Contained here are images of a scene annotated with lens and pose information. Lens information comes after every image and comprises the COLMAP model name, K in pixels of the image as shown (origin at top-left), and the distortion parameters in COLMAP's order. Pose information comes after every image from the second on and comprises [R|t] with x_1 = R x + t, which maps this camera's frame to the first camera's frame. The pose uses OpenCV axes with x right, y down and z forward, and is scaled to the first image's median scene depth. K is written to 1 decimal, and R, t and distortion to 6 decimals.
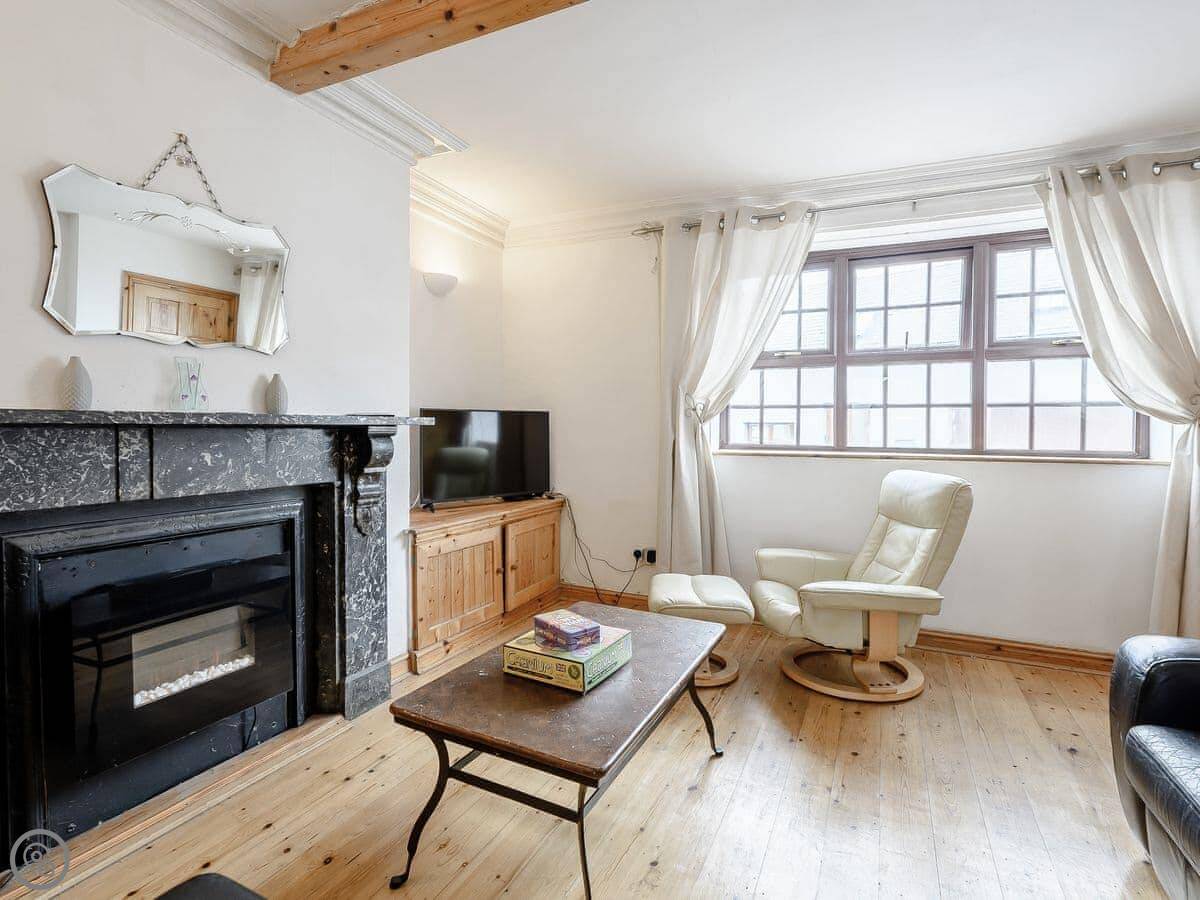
lens RADIAL K [[592.9, 0, 599.3], [0, 592.9, 439.6], [0, 0, 1]] dist [-0.001556, -0.000275]
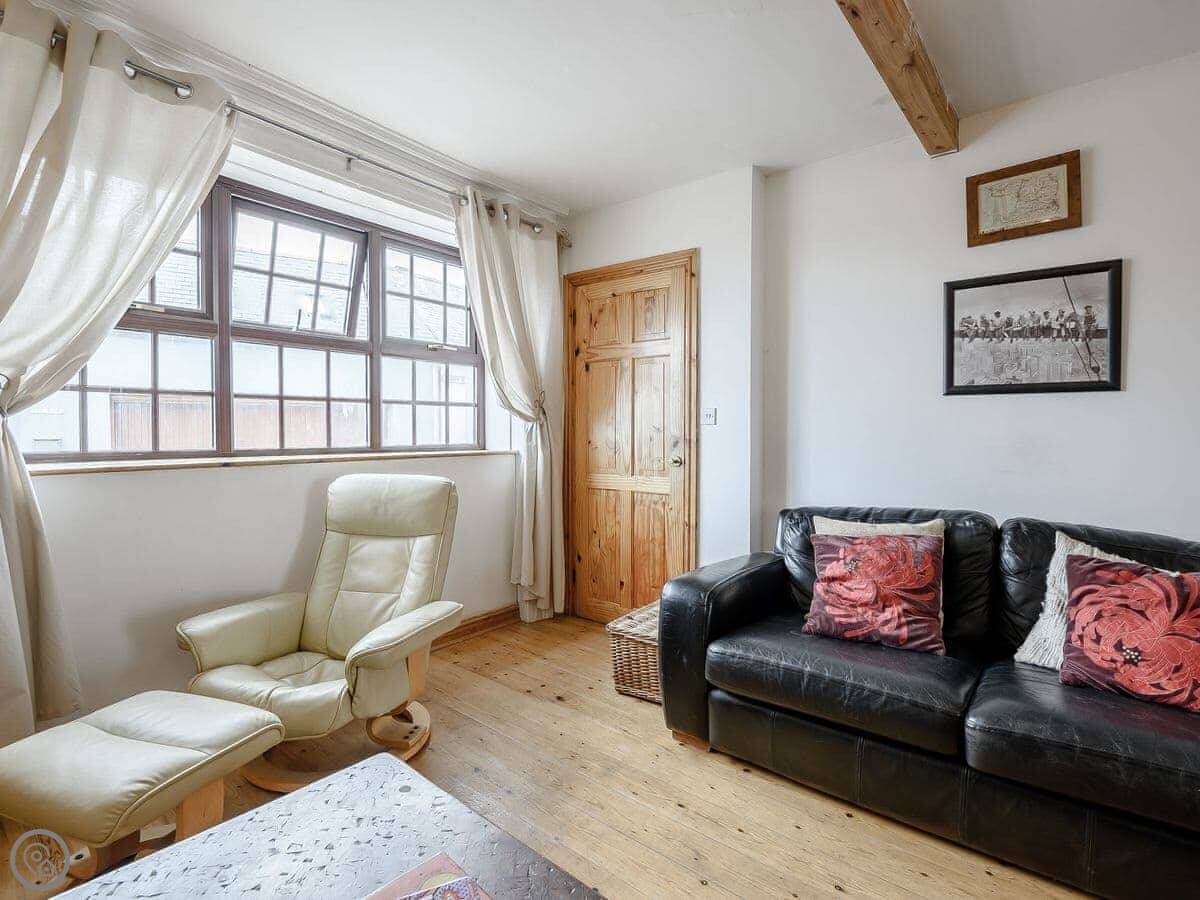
lens RADIAL K [[592.9, 0, 599.3], [0, 592.9, 439.6], [0, 0, 1]] dist [-0.001556, -0.000275]
pose [[0.223596, -0.025060, 0.974360, -0.218761], [0.019111, 0.999590, 0.021324, -0.009691], [-0.974494, 0.013853, 0.223984, 0.441966]]
